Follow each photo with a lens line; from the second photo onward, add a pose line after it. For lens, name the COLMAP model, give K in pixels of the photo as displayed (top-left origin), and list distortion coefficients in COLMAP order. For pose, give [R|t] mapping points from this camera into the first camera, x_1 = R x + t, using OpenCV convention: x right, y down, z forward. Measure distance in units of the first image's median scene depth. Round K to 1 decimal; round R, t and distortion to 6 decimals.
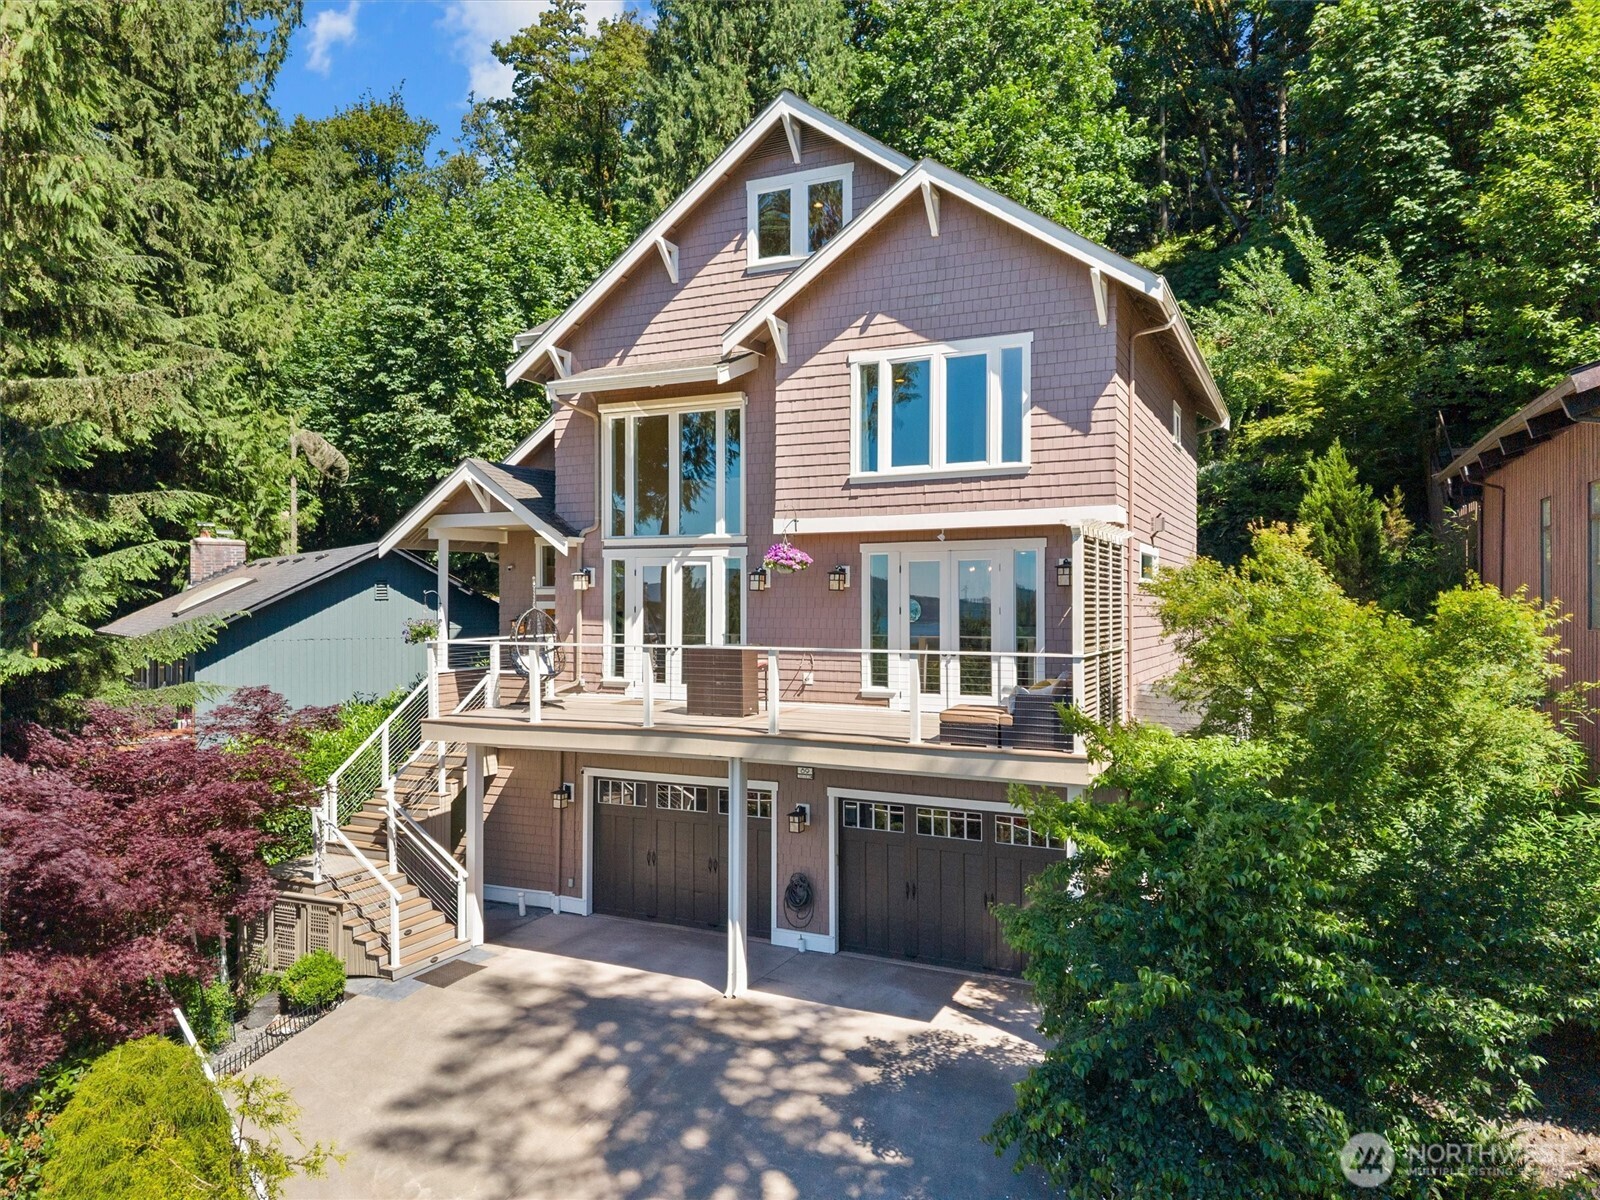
lens RADIAL K [[1076.2, 0, 794.1], [0, 1076.2, 600.8], [0, 0, 1]] dist [0.008750, 0.000750]
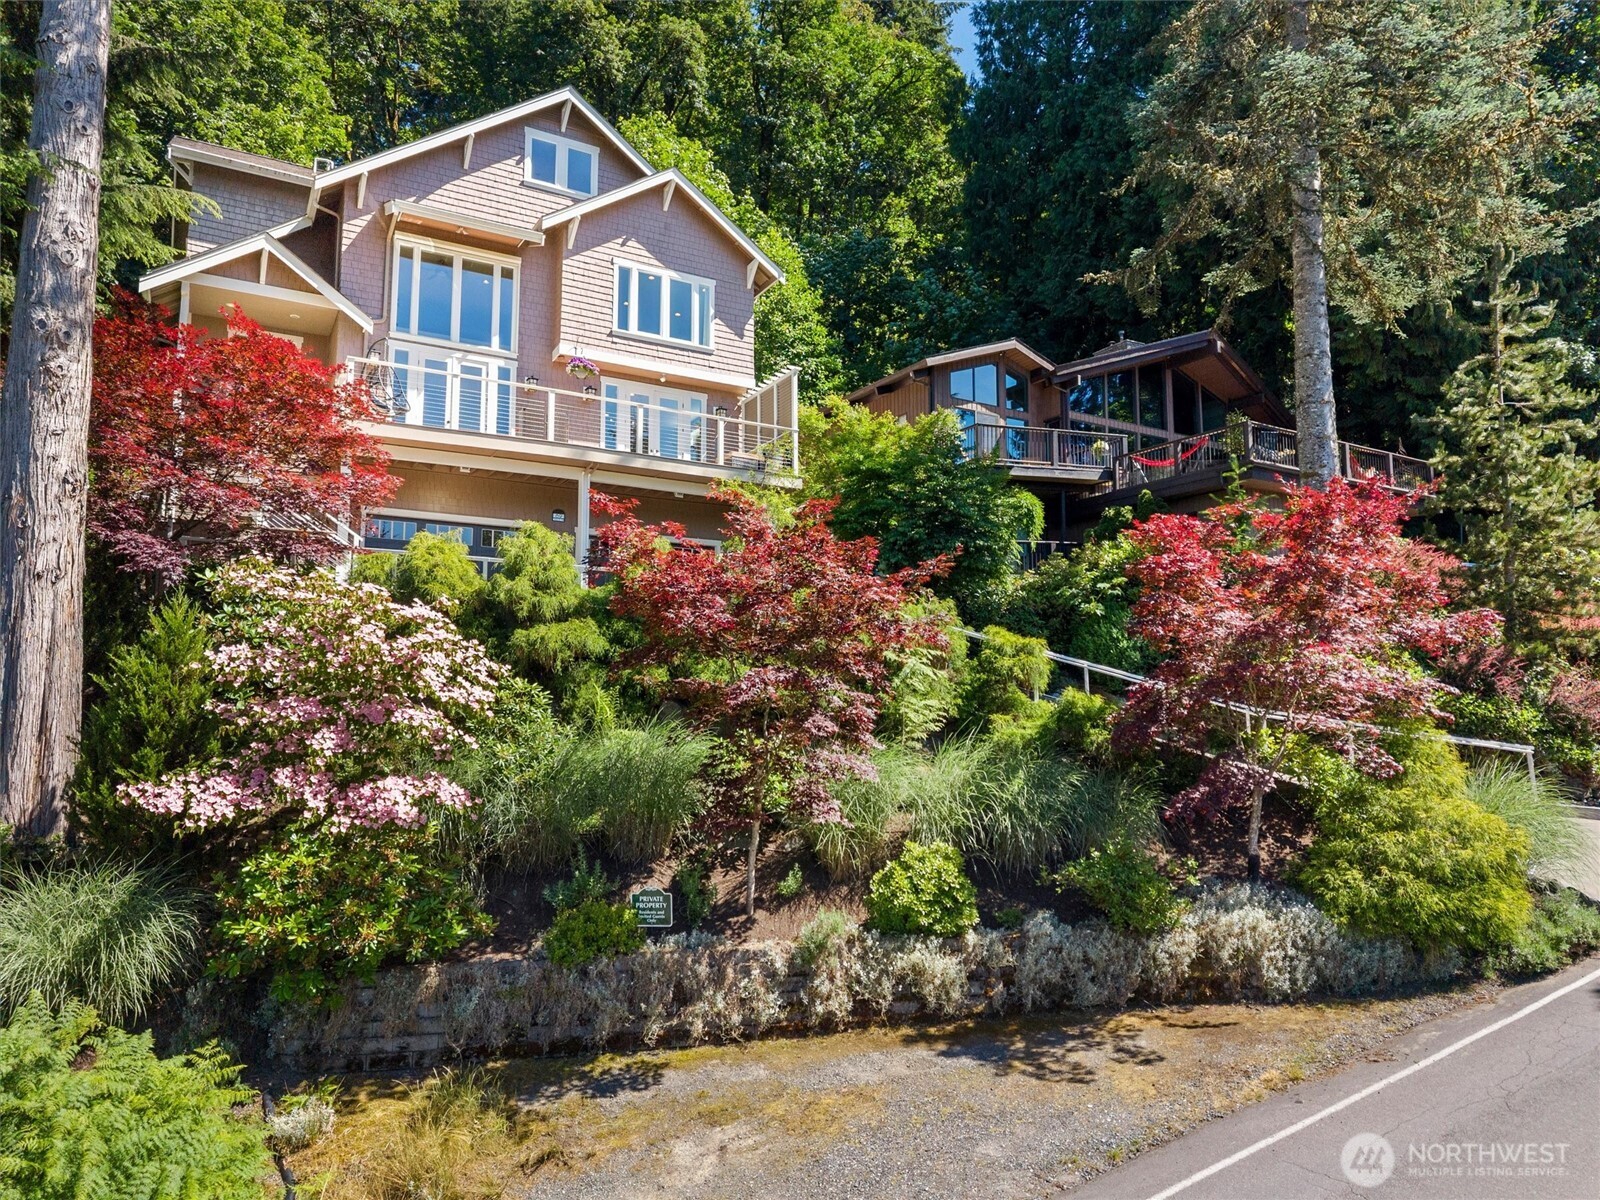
lens RADIAL K [[1076.2, 0, 794.1], [0, 1076.2, 600.8], [0, 0, 1]] dist [0.008750, 0.000750]
pose [[0.553926, 0.118152, 0.824139, -1.036171], [0.010118, 0.988851, -0.148566, 0.507463], [-0.832504, 0.090634, 0.546555, -0.068916]]
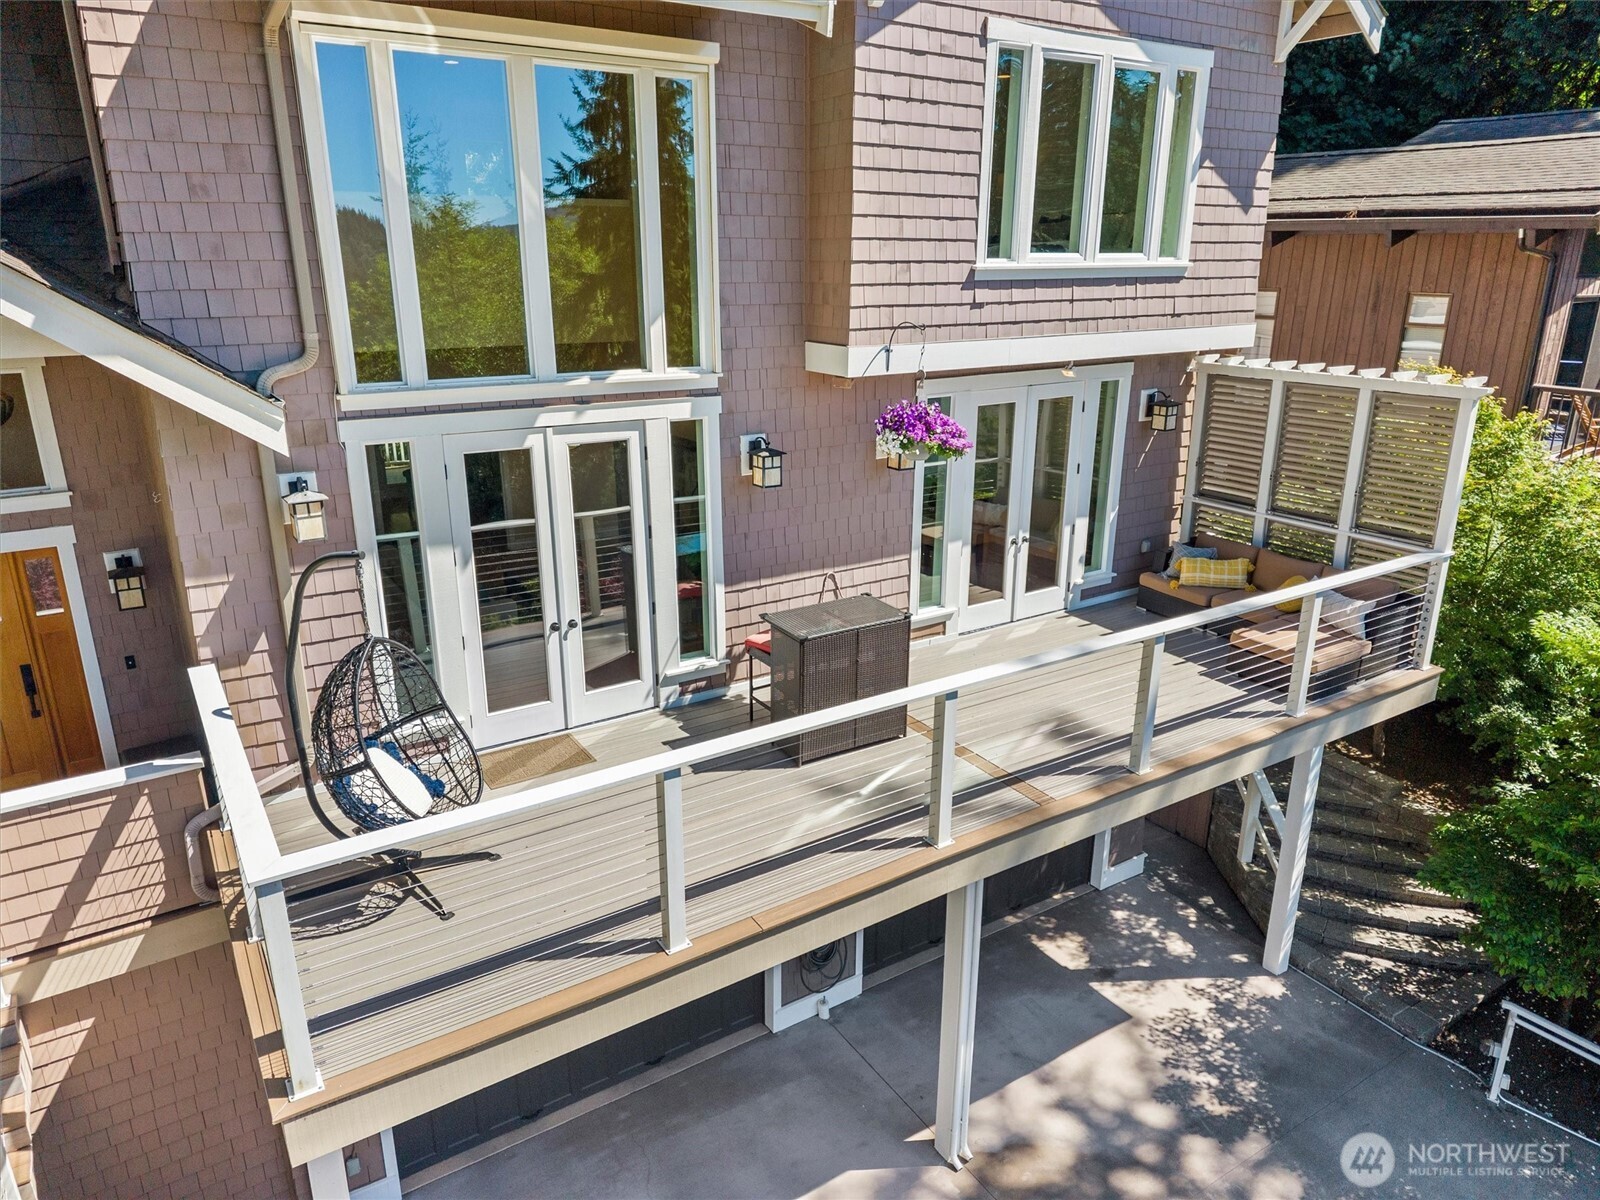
lens RADIAL K [[1076.2, 0, 794.1], [0, 1076.2, 600.8], [0, 0, 1]] dist [0.008750, 0.000750]
pose [[0.510839, -0.256819, 0.820419, -0.474904], [0.000876, 0.954490, 0.298242, -0.111835], [-0.859676, -0.151635, 0.487816, 0.751911]]
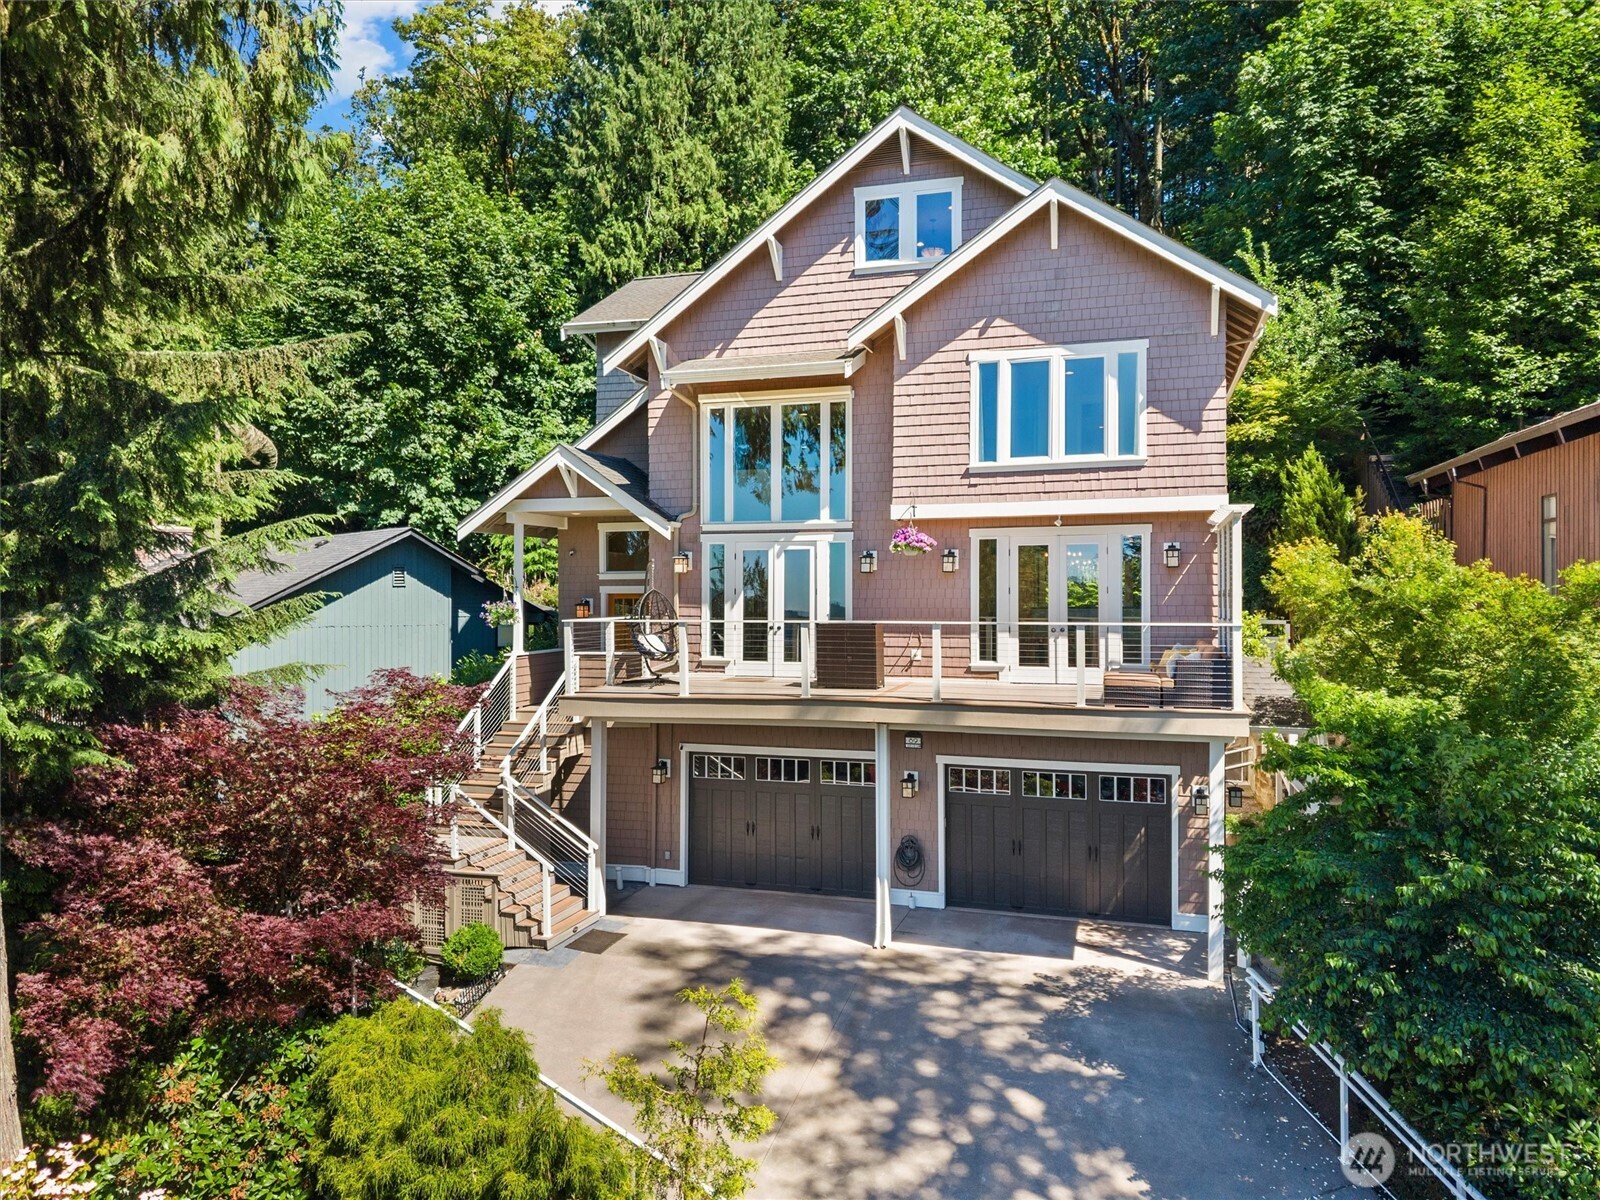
lens RADIAL K [[1076.2, 0, 794.1], [0, 1076.2, 600.8], [0, 0, 1]] dist [0.008750, 0.000750]
pose [[0.989322, 0.000060, 0.145743, -0.269264], [-0.000080, 1.000000, 0.000130, 0.018822], [-0.145743, -0.000140, 0.989322, -0.044464]]
